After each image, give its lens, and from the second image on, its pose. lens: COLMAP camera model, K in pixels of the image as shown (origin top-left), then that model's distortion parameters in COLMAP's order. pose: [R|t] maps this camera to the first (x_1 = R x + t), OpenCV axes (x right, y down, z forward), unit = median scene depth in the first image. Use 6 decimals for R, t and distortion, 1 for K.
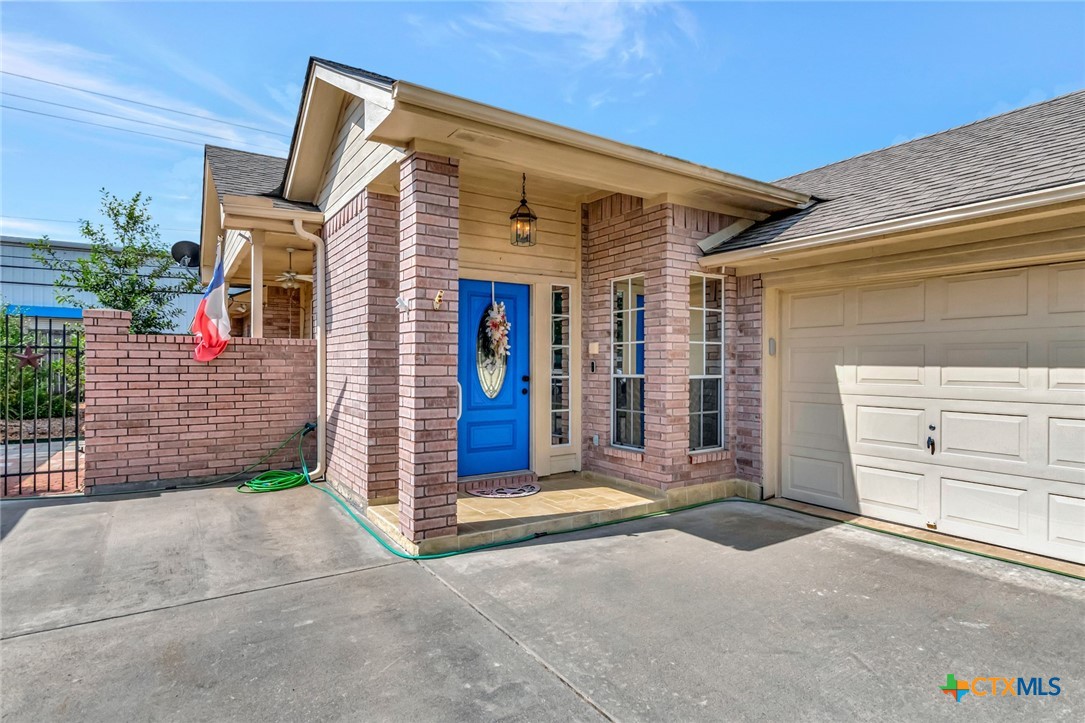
lens RADIAL K [[560.3, 0, 542.5], [0, 560.3, 361.5], [0, 0, 1]] dist [0.000867, -0.000507]
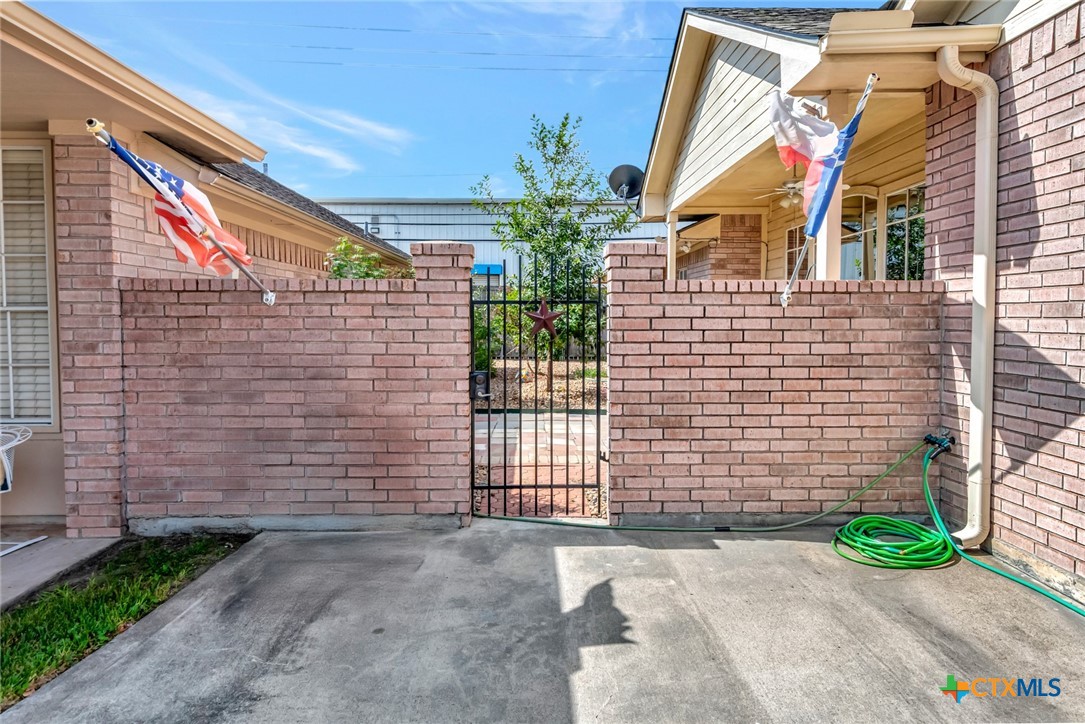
lens RADIAL K [[657.7, 0, 542.6], [0, 657.7, 339.8], [0, 0, 1]] dist [0.003768, 0.000583]
pose [[0.843524, 0.015577, -0.536866, -0.428148], [0.004716, 0.999326, 0.036405, -0.008115], [0.537071, -0.033240, 0.842882, 0.283622]]
